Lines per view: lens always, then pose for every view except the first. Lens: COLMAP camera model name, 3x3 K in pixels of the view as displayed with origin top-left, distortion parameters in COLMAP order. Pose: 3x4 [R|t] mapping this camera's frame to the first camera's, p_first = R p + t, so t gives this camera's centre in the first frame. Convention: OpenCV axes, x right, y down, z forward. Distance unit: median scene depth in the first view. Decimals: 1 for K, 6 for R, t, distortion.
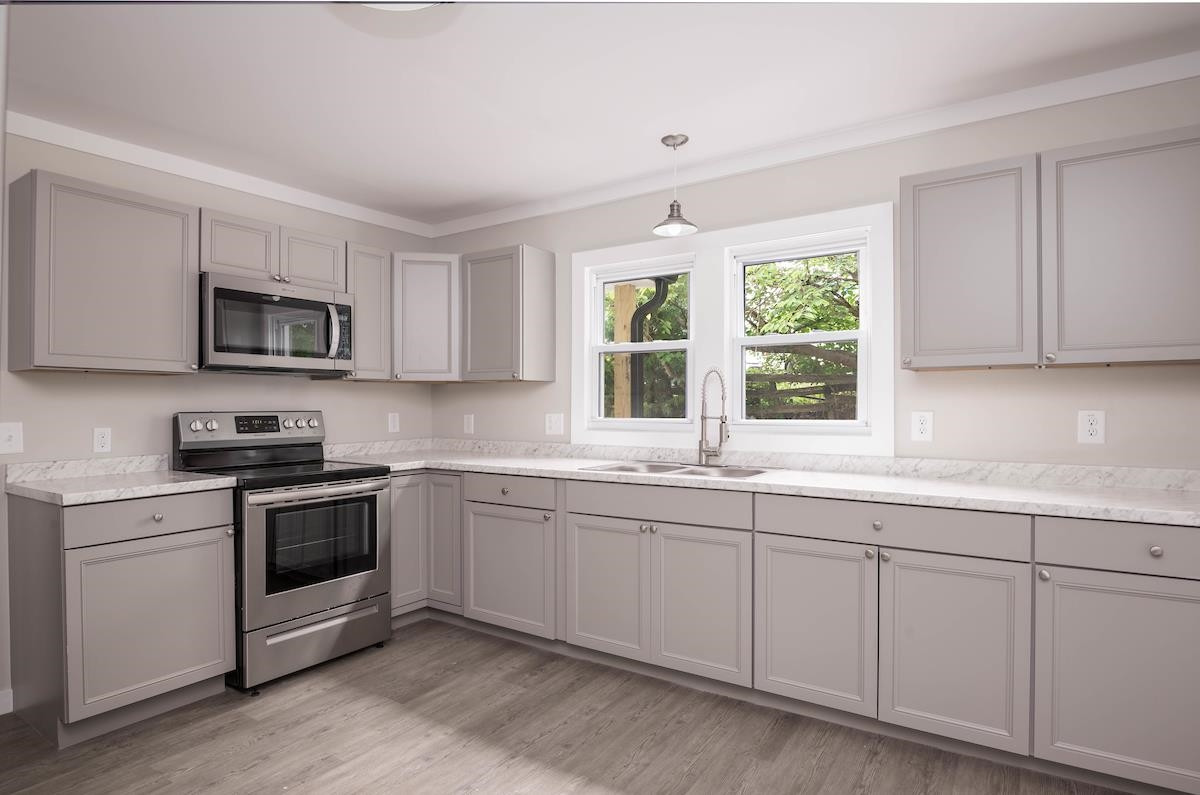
lens RADIAL K [[676.6, 0, 599.0], [0, 676.6, 407.6], [0, 0, 1]] dist [-0.005576, -0.000920]
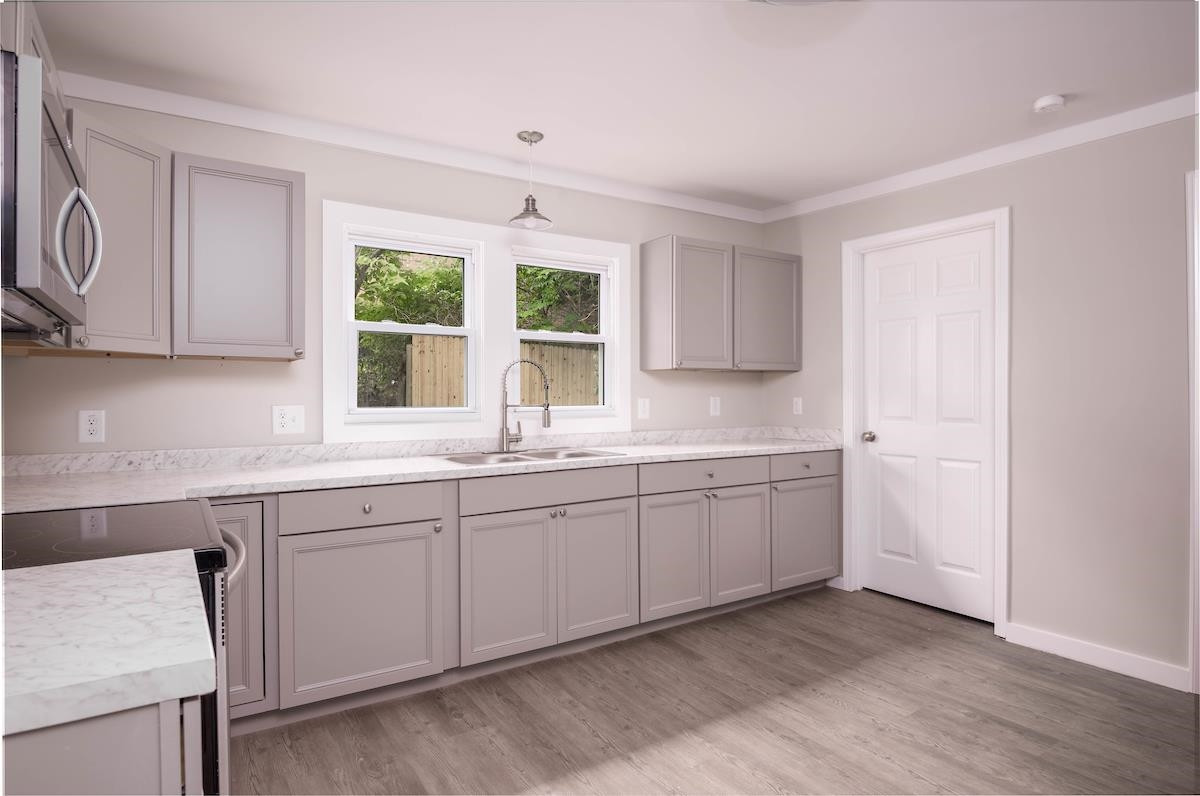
lens RADIAL K [[658.7, 0, 600.0], [0, 658.7, 398.0], [0, 0, 1]] dist [-0.001121, -0.000221]
pose [[0.379178, -0.006580, 0.925300, -0.941105], [0.005481, 0.999973, 0.004865, -0.001669], [-0.925307, 0.003226, 0.379204, 0.634302]]
